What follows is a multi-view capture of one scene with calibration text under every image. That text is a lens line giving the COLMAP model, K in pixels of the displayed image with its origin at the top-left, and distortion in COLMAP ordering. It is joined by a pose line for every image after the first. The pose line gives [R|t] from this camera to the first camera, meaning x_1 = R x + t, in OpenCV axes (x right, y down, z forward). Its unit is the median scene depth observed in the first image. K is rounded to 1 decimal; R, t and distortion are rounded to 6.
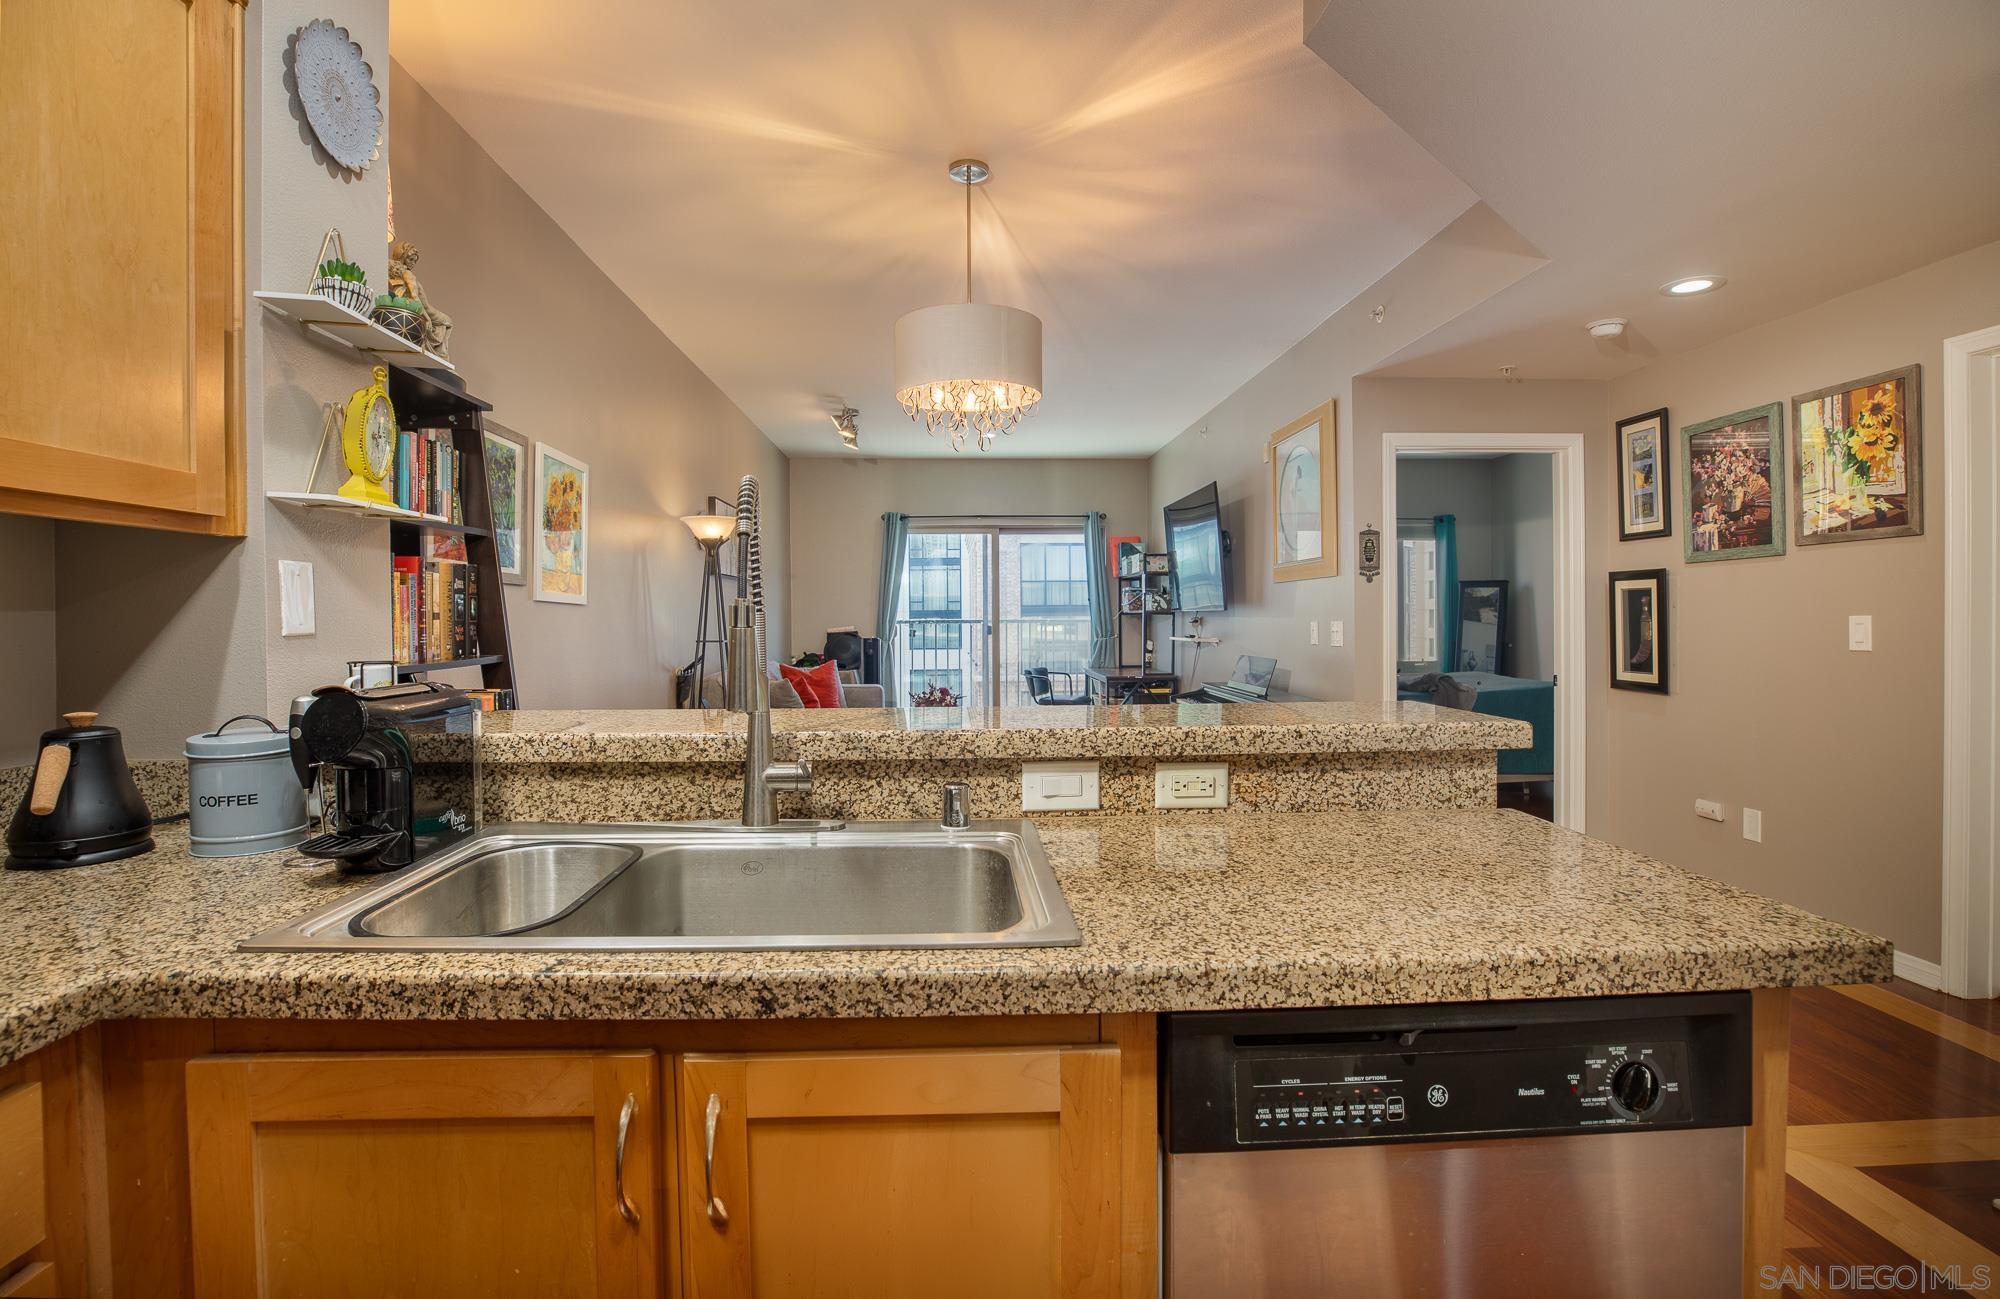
lens RADIAL K [[952.5, 0, 1012.5], [0, 952.5, 637.2], [0, 0, 1]] dist [-0.036276, 0.006997]
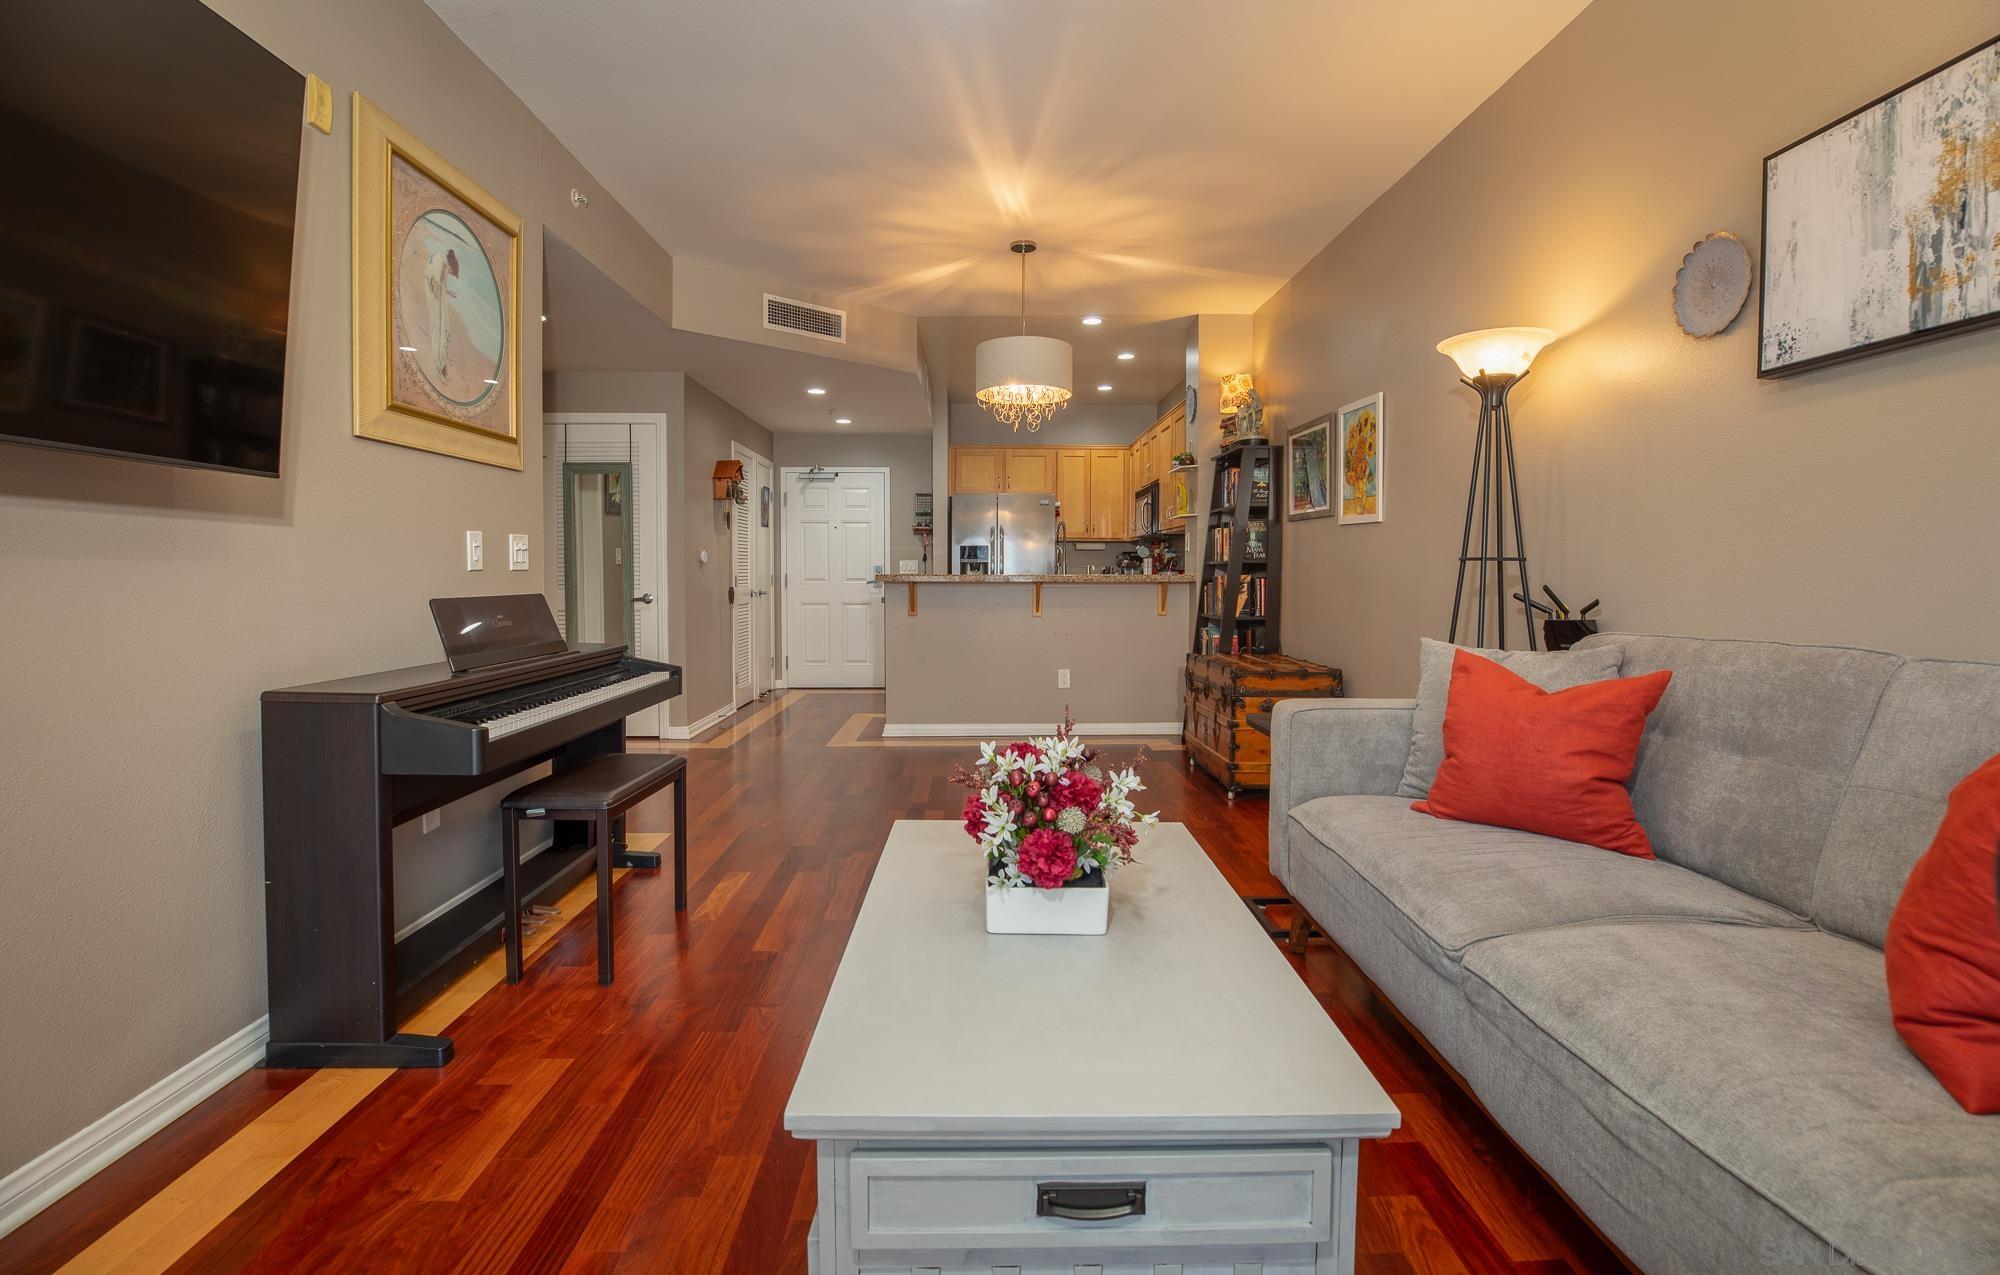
lens RADIAL K [[948.6, 0, 985.4], [0, 948.6, 603.2], [0, 0, 1]] dist [-0.037754, 0.012471]
pose [[-0.998277, 0.004086, 0.058527, -0.056054], [0.007281, 0.998488, 0.054481, -0.002483], [-0.058216, 0.054813, -0.996798, 1.972565]]
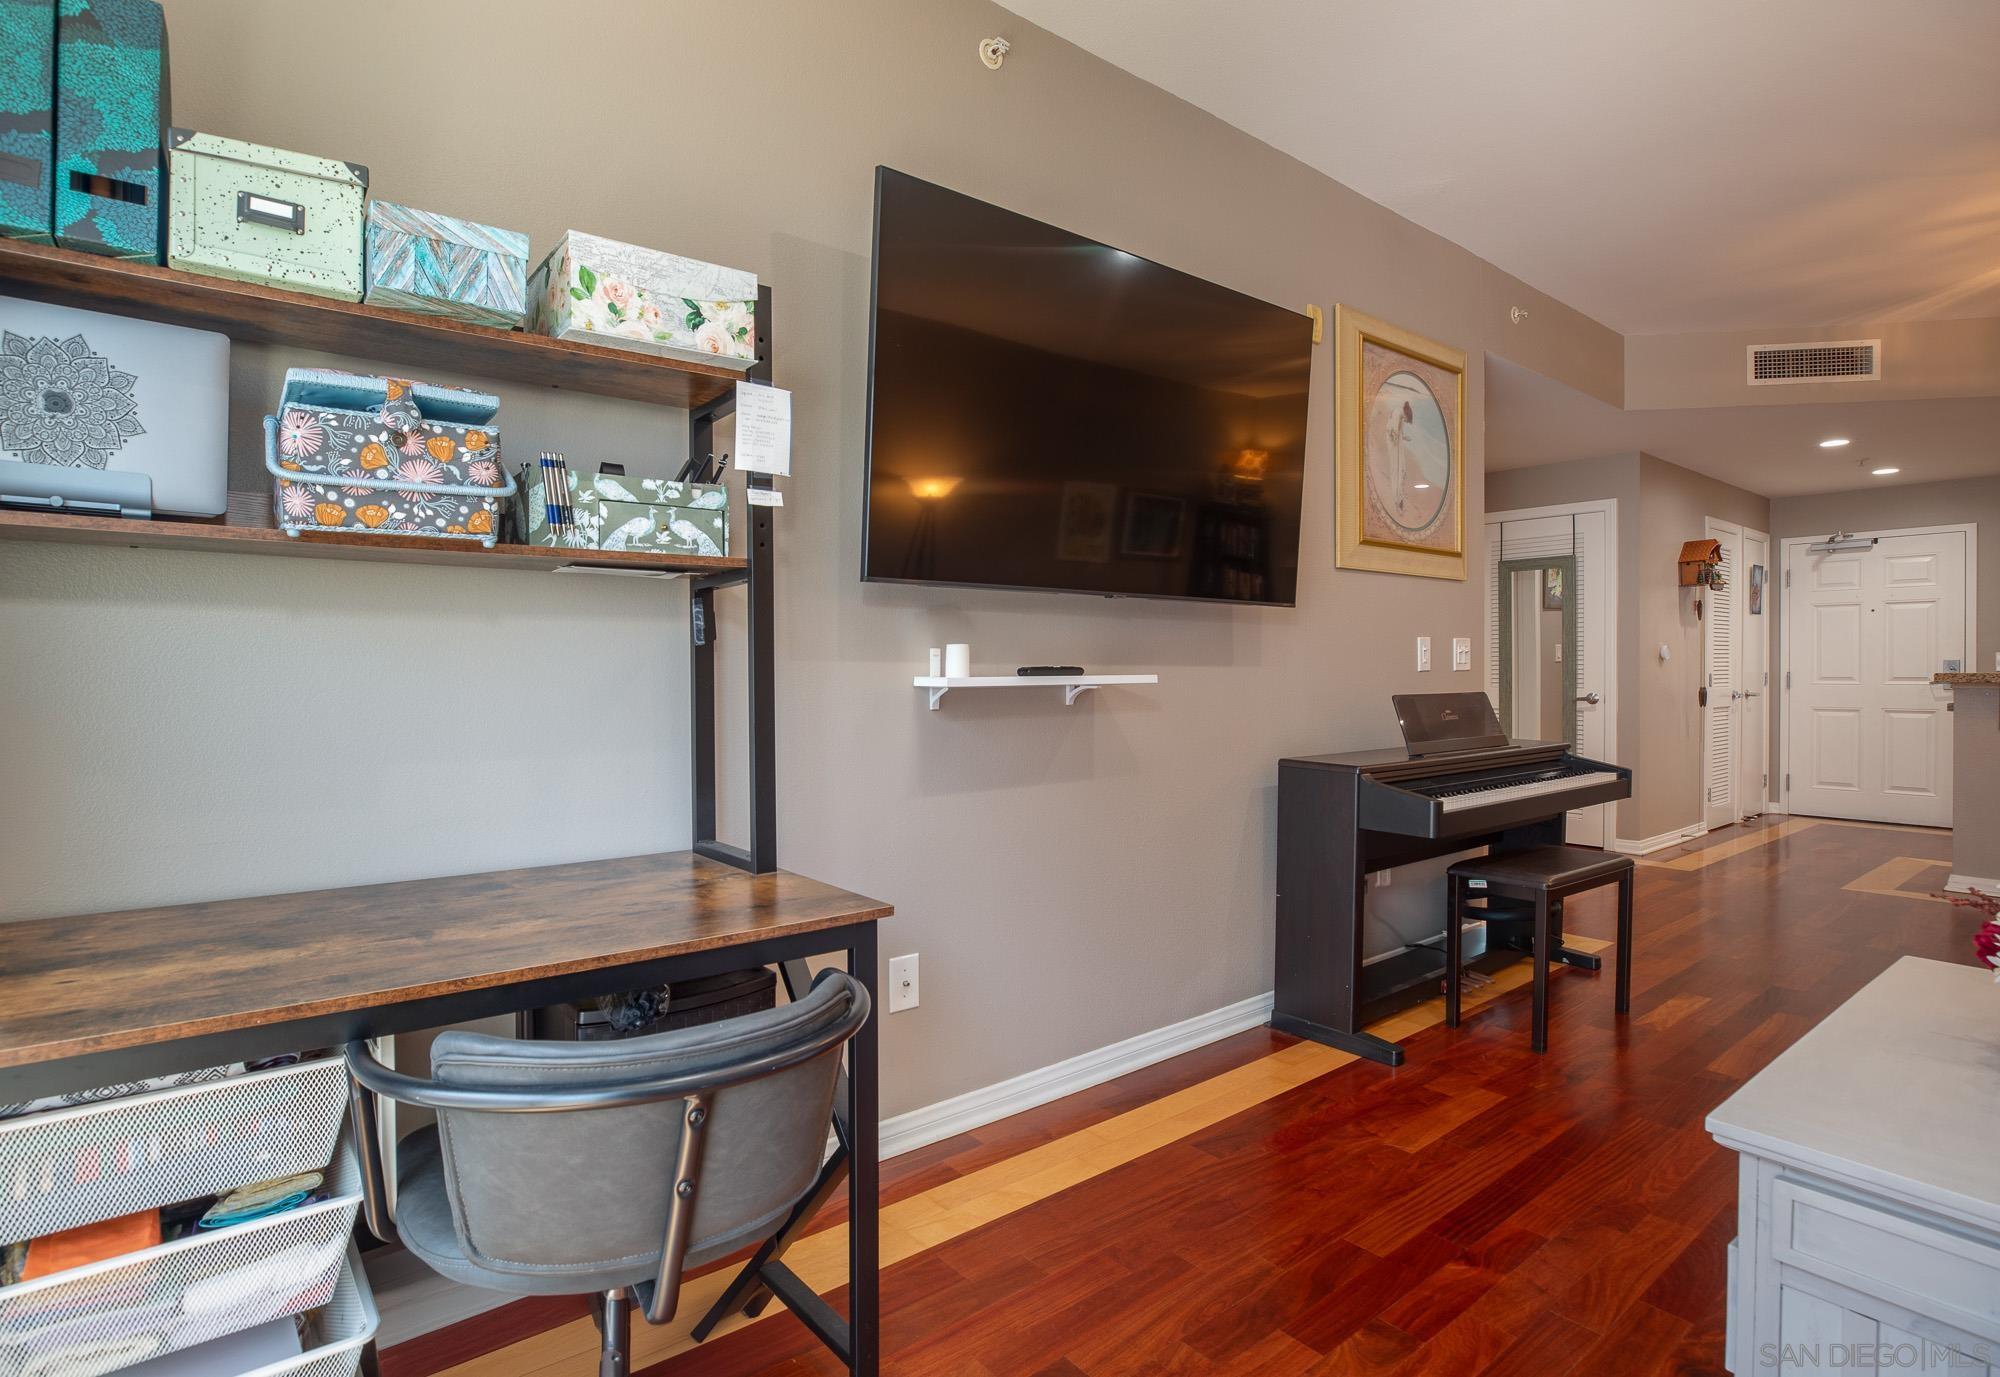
lens RADIAL K [[971.7, 0, 903.9], [0, 971.7, 679.2], [0, 0, 1]] dist [-0.044653, 0.011598]
pose [[-0.516244, -0.000062, 0.856442, -0.117087], [0.025741, 0.999547, 0.015589, -0.008984], [-0.856055, 0.030094, -0.516008, 2.116857]]
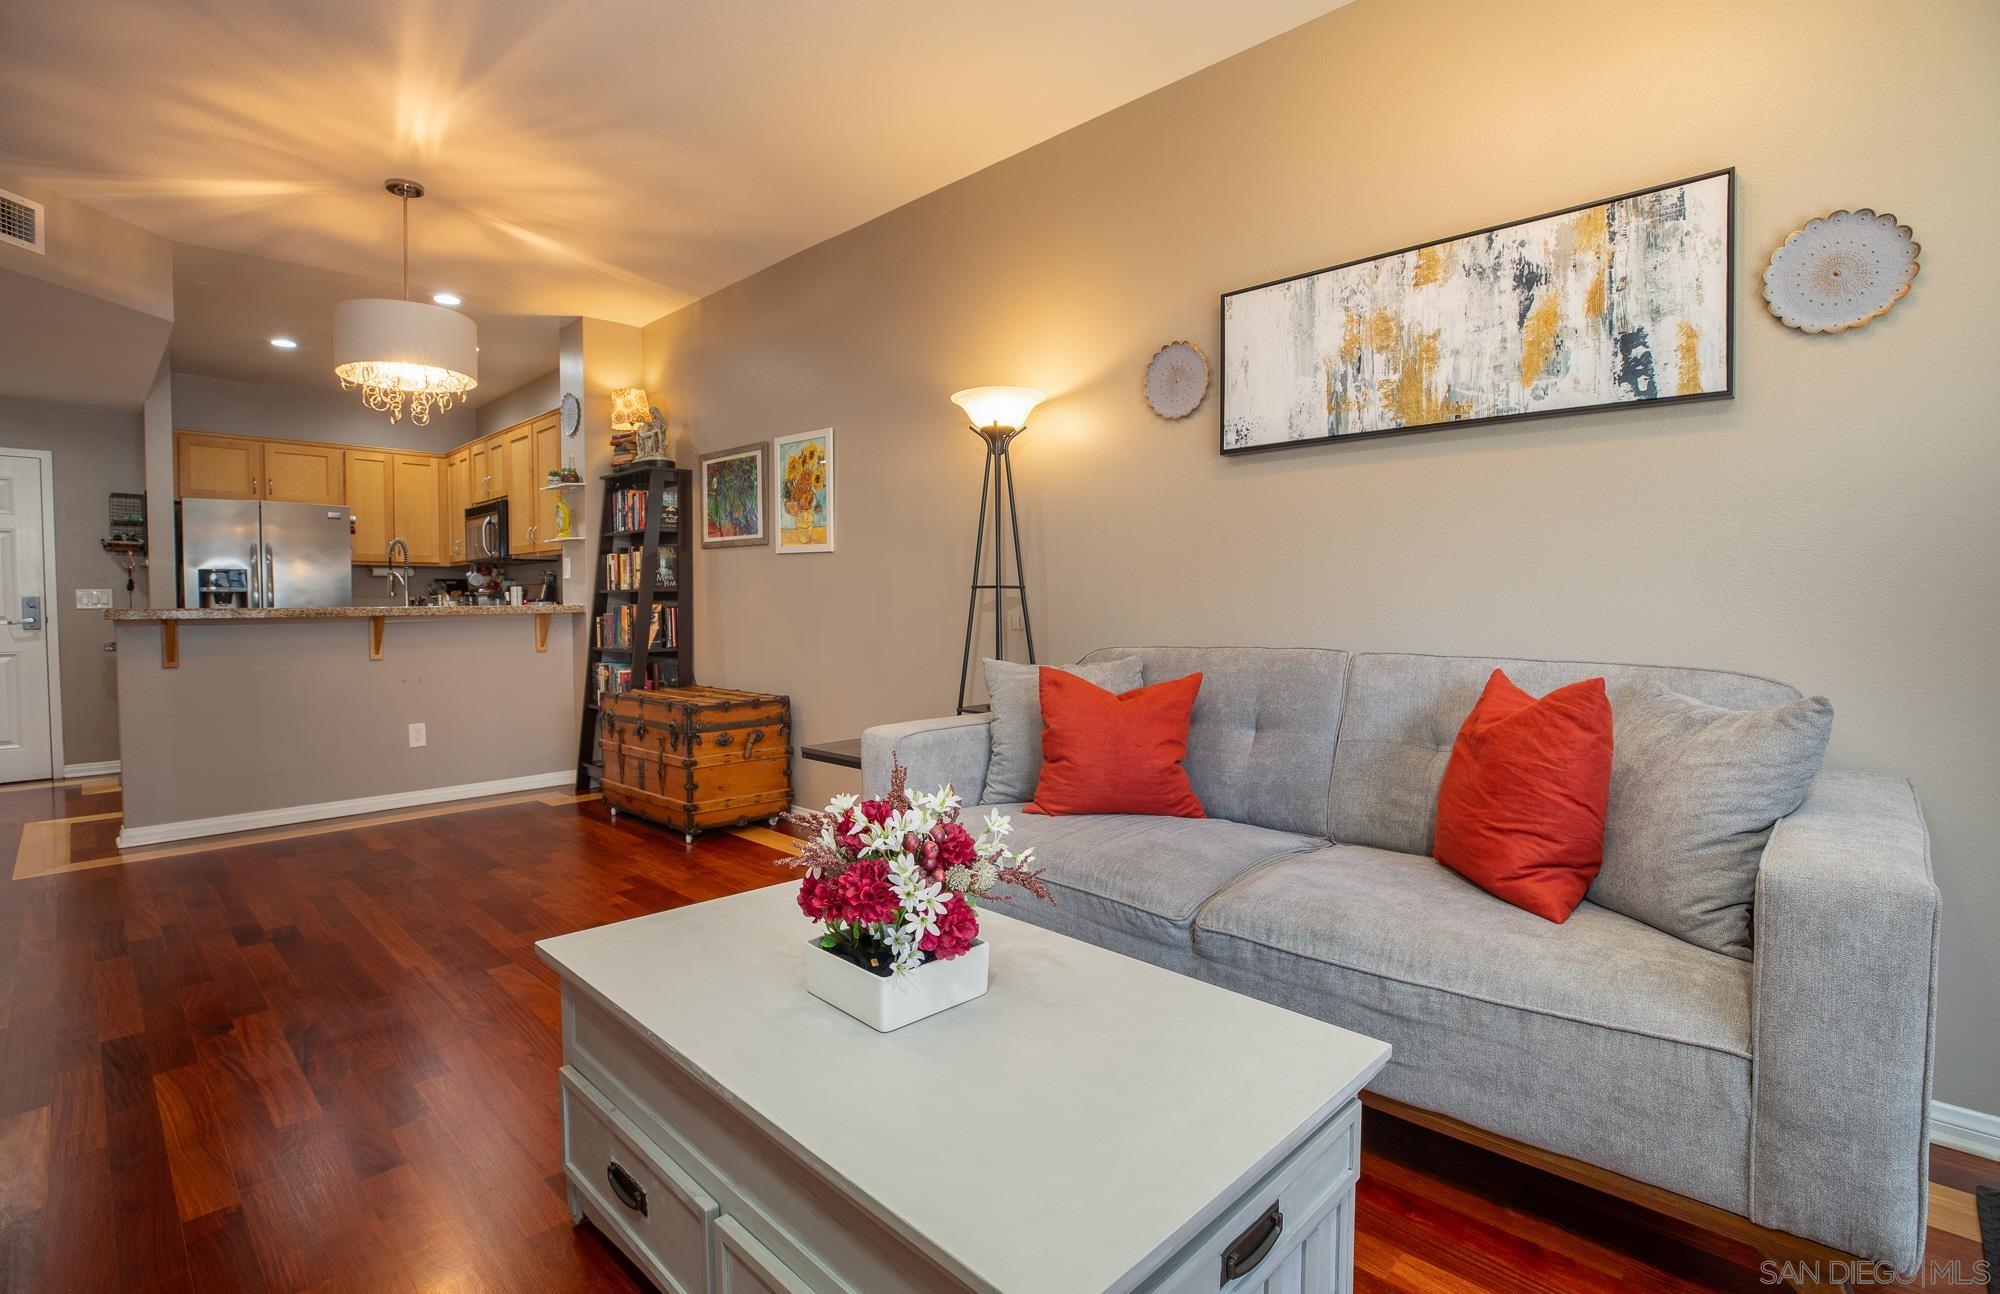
lens RADIAL K [[939.7, 0, 1015.2], [0, 939.7, 632.8], [0, 0, 1]] dist [-0.044662, 0.012455]
pose [[-0.741214, 0.035550, -0.670327, 0.137024], [-0.003350, 0.998388, 0.056653, -0.001007], [0.671261, 0.044238, -0.739900, 1.855695]]
